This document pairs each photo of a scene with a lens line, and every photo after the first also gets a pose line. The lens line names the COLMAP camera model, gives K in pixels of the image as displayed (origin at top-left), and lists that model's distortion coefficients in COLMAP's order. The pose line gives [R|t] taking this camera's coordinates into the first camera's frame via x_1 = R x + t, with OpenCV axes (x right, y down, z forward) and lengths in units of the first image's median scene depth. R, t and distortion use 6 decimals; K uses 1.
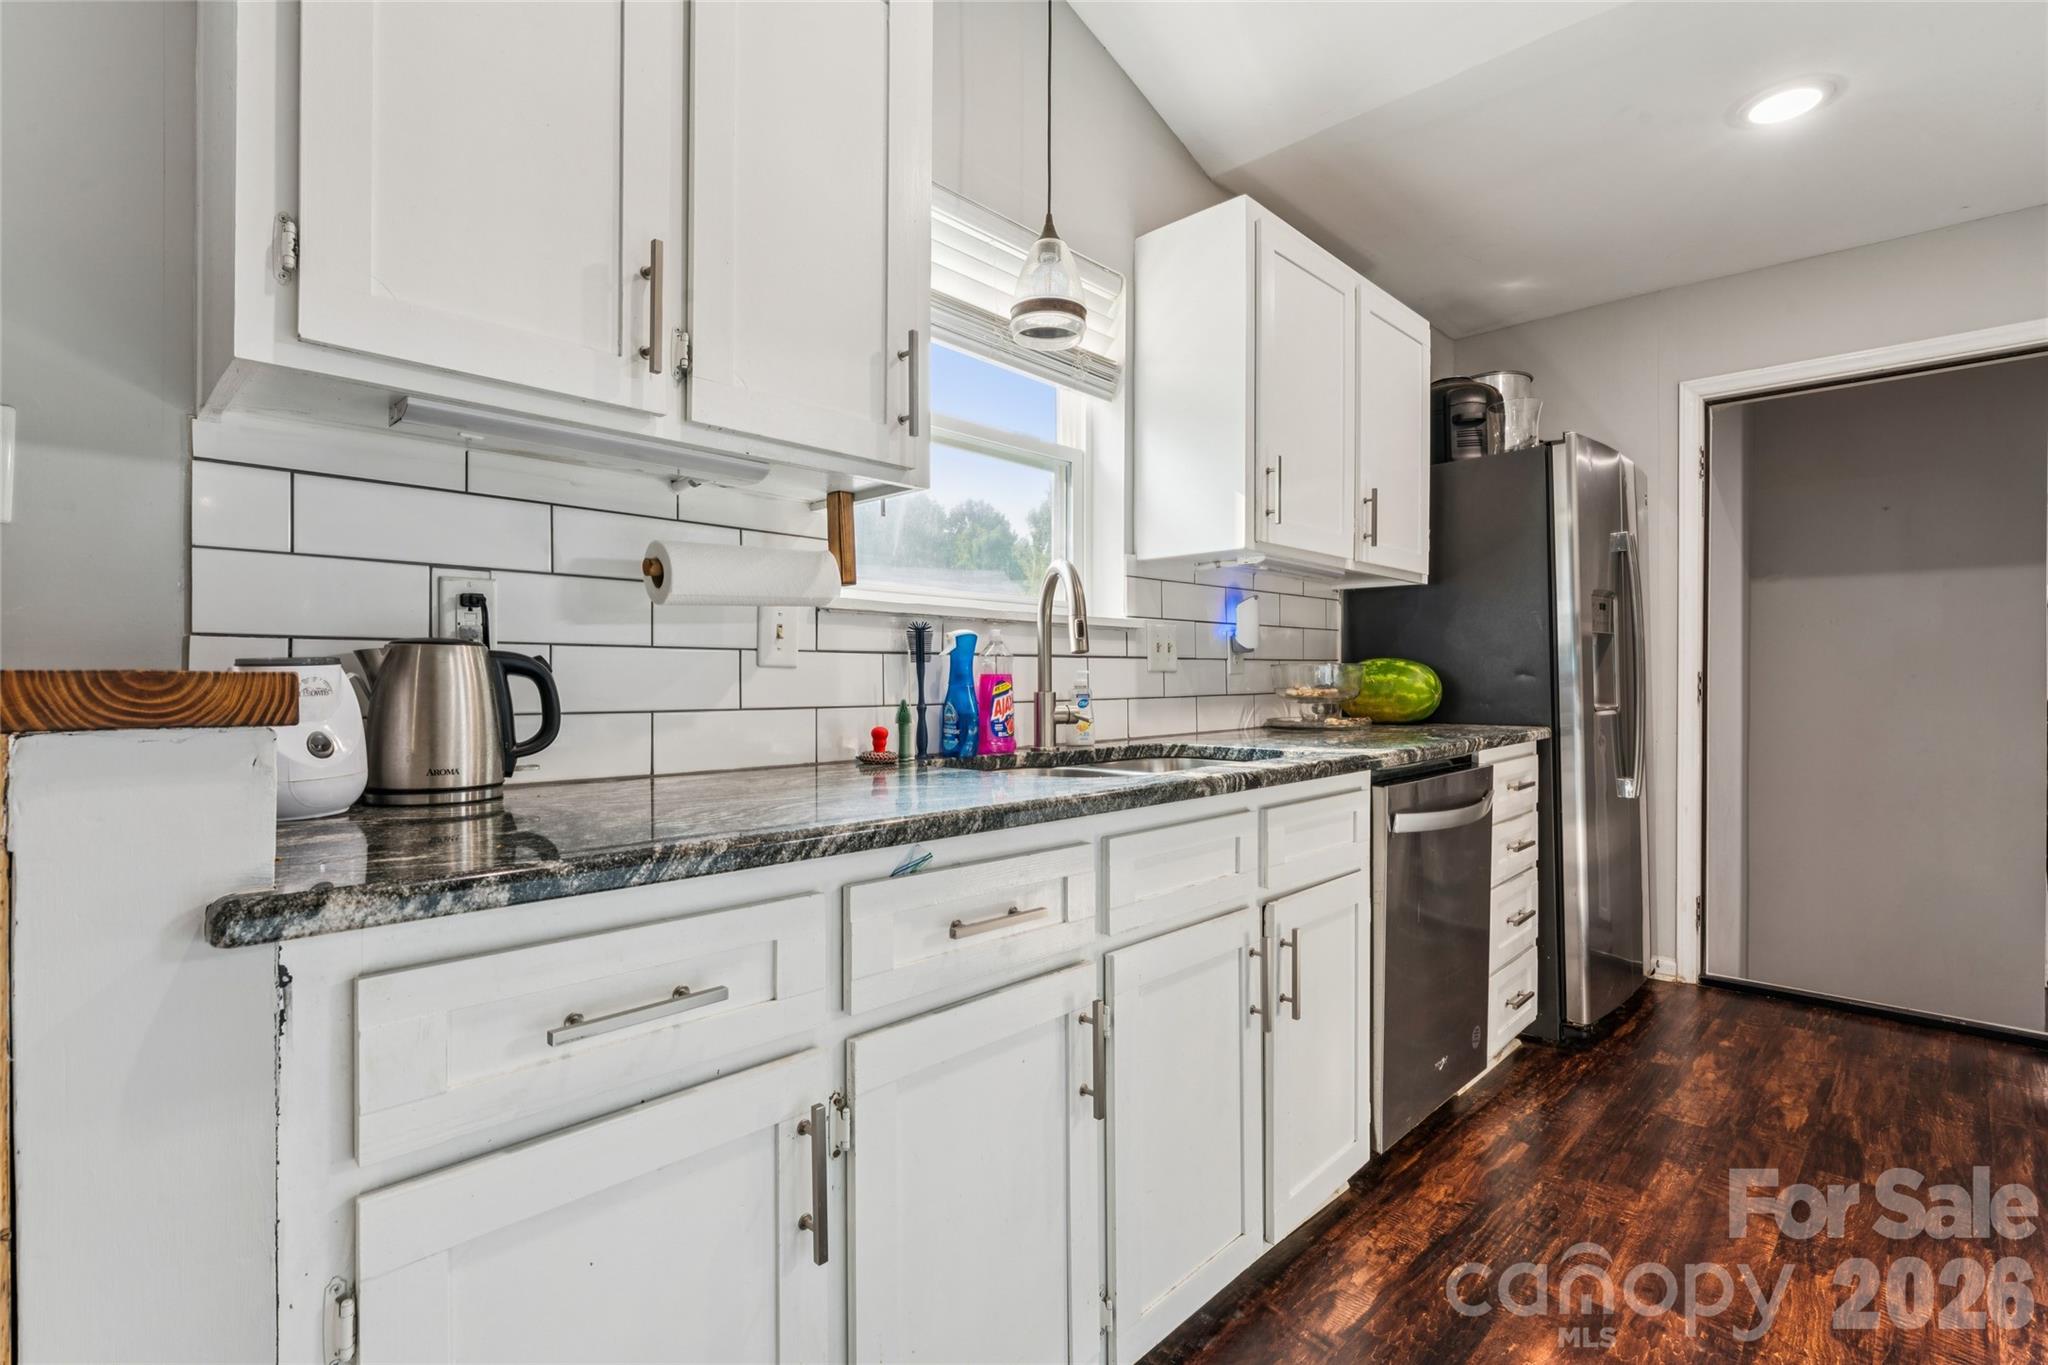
lens RADIAL K [[955.3, 0, 1042.0], [0, 955.3, 677.9], [0, 0, 1]] dist [0.003405, -0.000774]
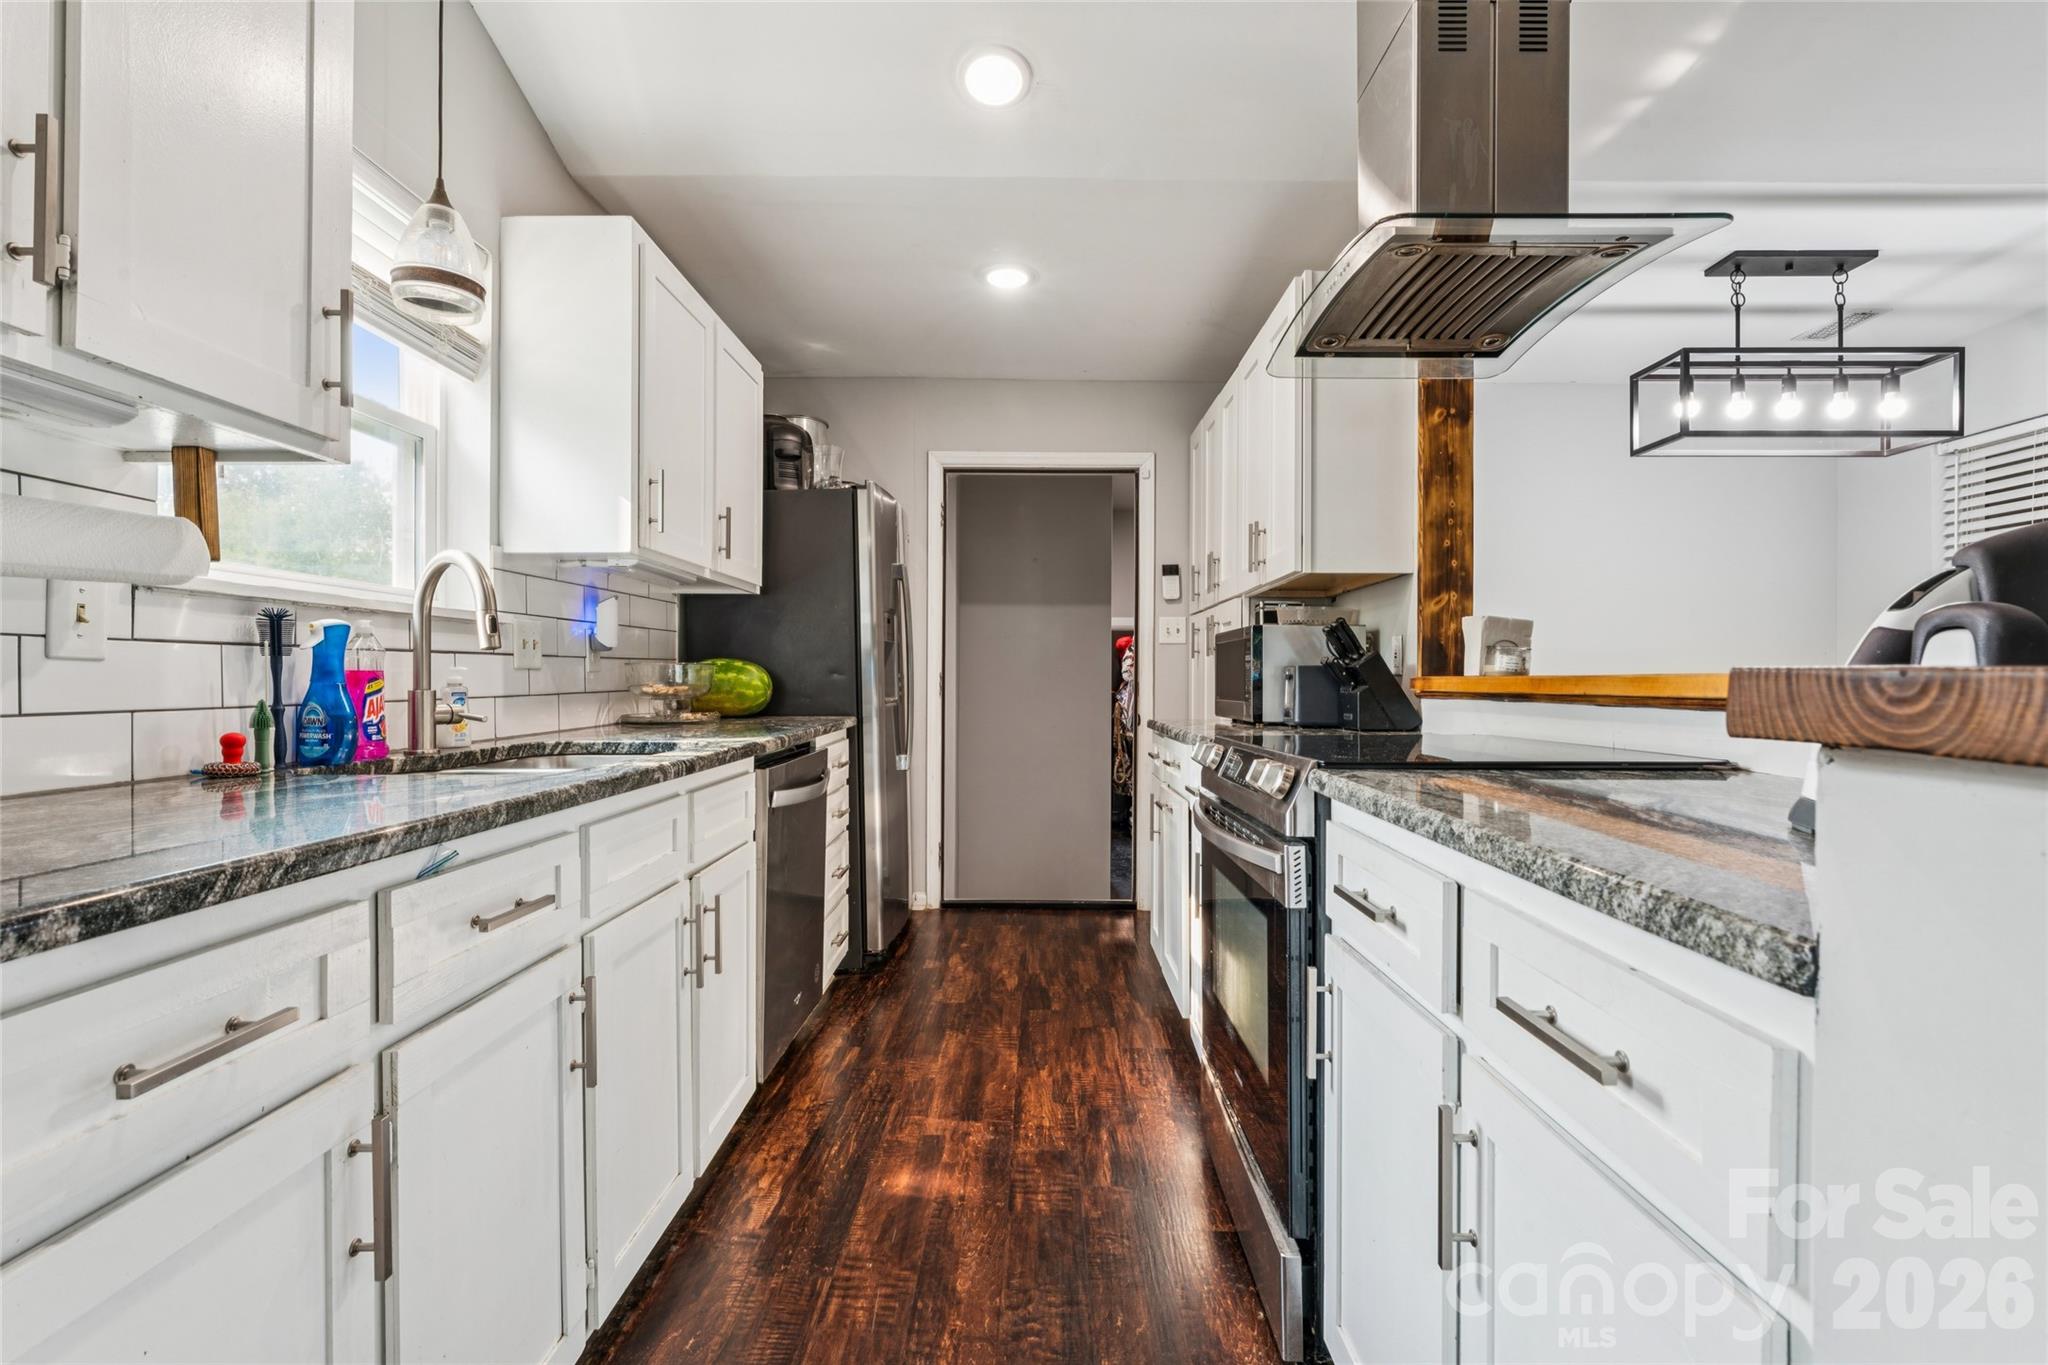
lens RADIAL K [[955.3, 0, 1045.7], [0, 955.3, 672.2], [0, 0, 1]] dist [0.003405, -0.000774]
pose [[0.716869, 0.006393, 0.697178, -0.195834], [-0.003045, 0.999977, -0.006038, 0.000987], [-0.697201, 0.002205, 0.716873, -0.073740]]
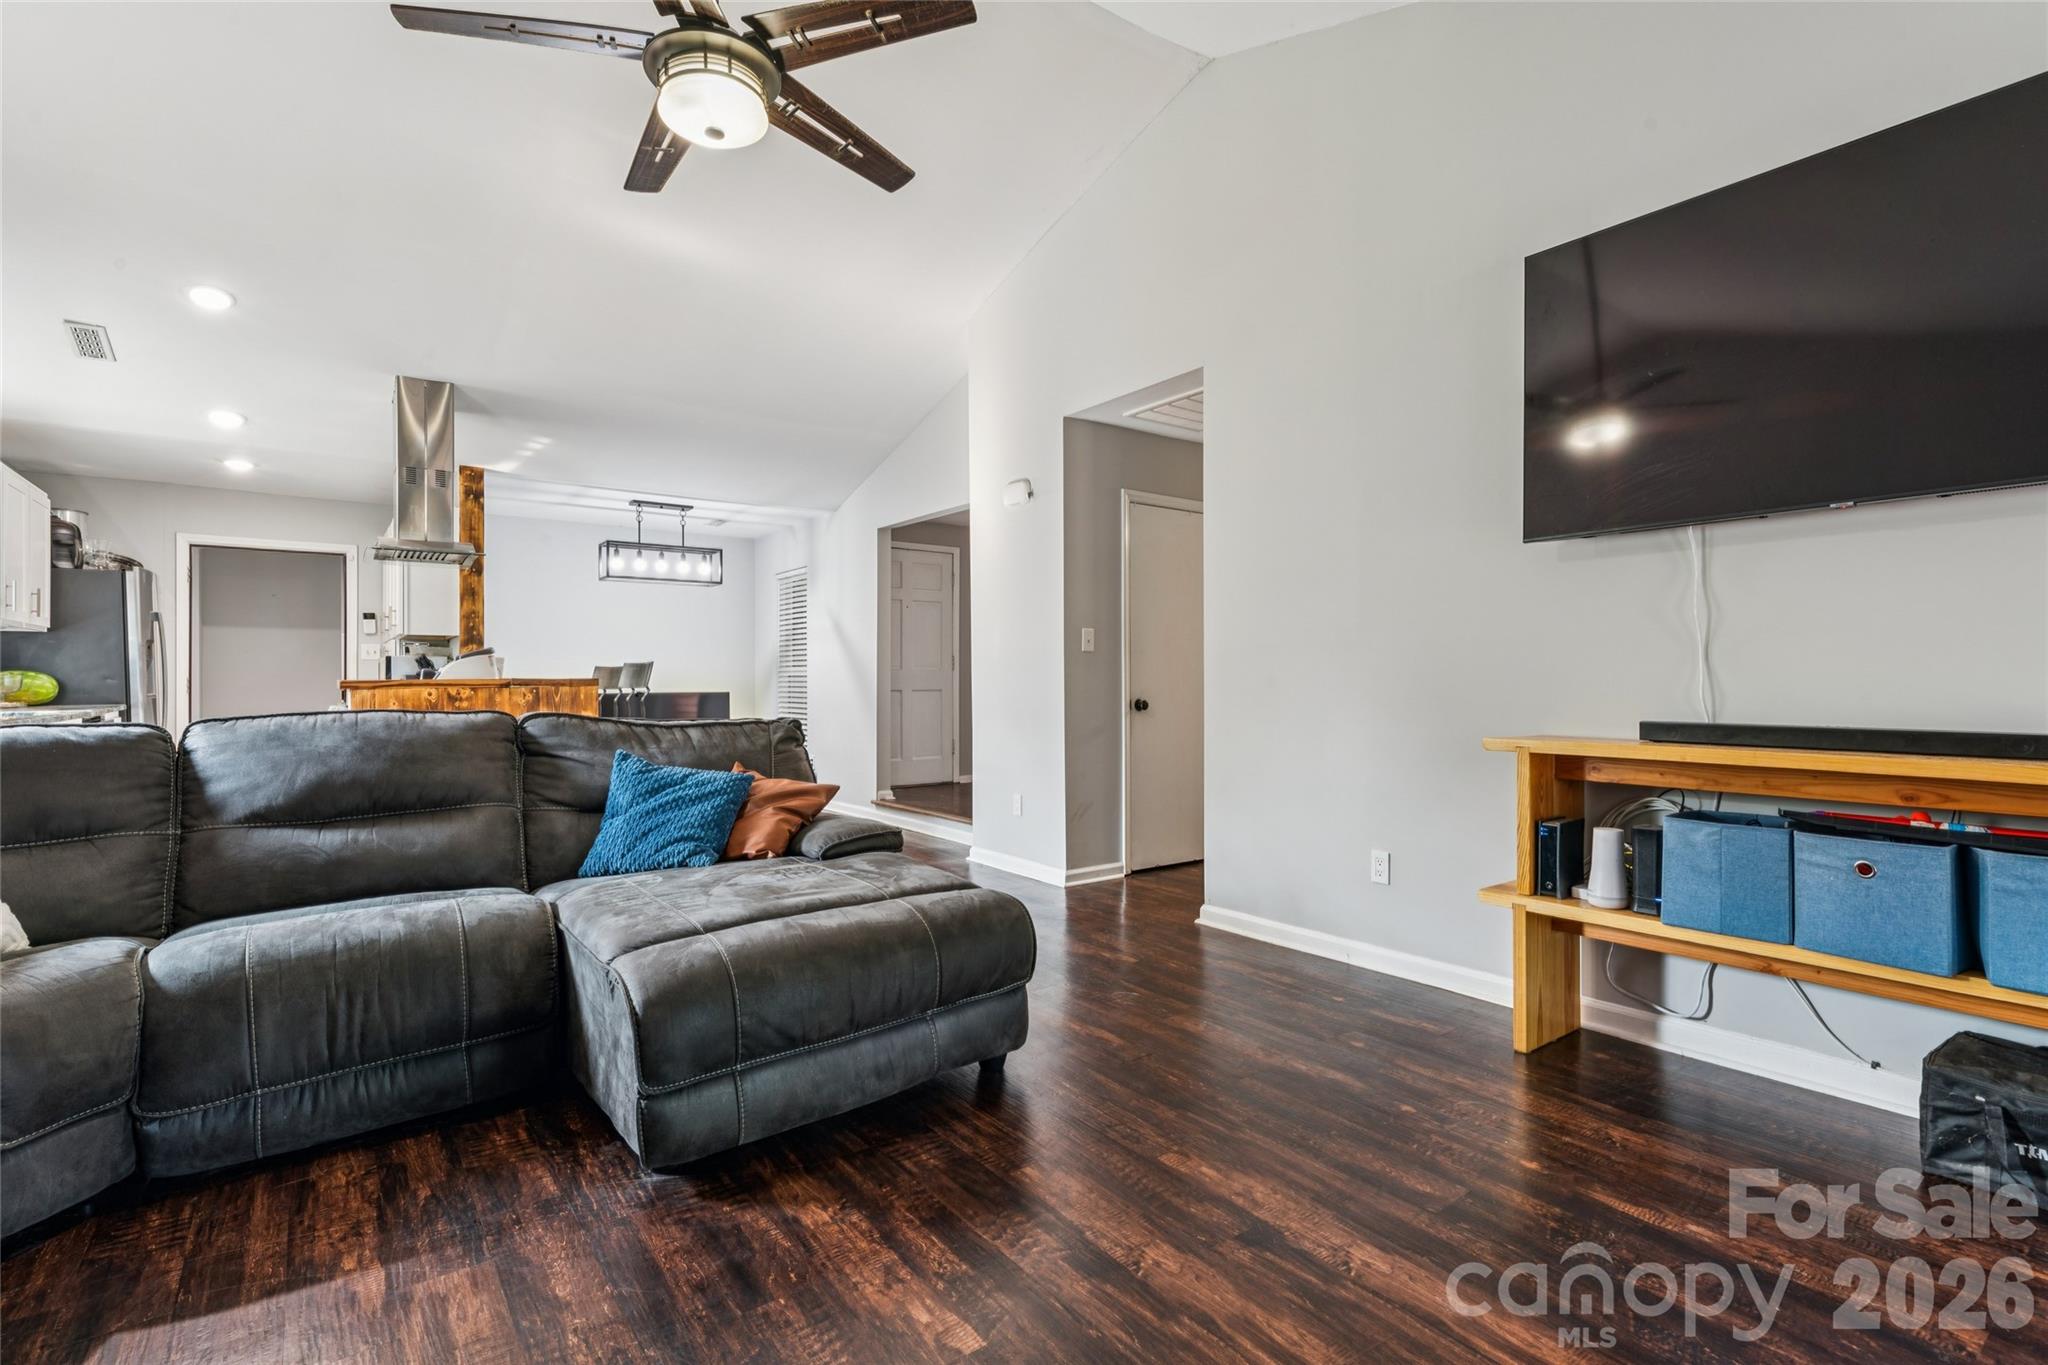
lens RADIAL K [[955.3, 0, 1031.8], [0, 955.3, 690.3], [0, 0, 1]] dist [0.003405, -0.000774]
pose [[0.175549, -0.015113, 0.984355, -1.528993], [-0.000753, 0.999880, 0.015486, -0.017338], [-0.984470, -0.003460, 0.175517, -1.711696]]
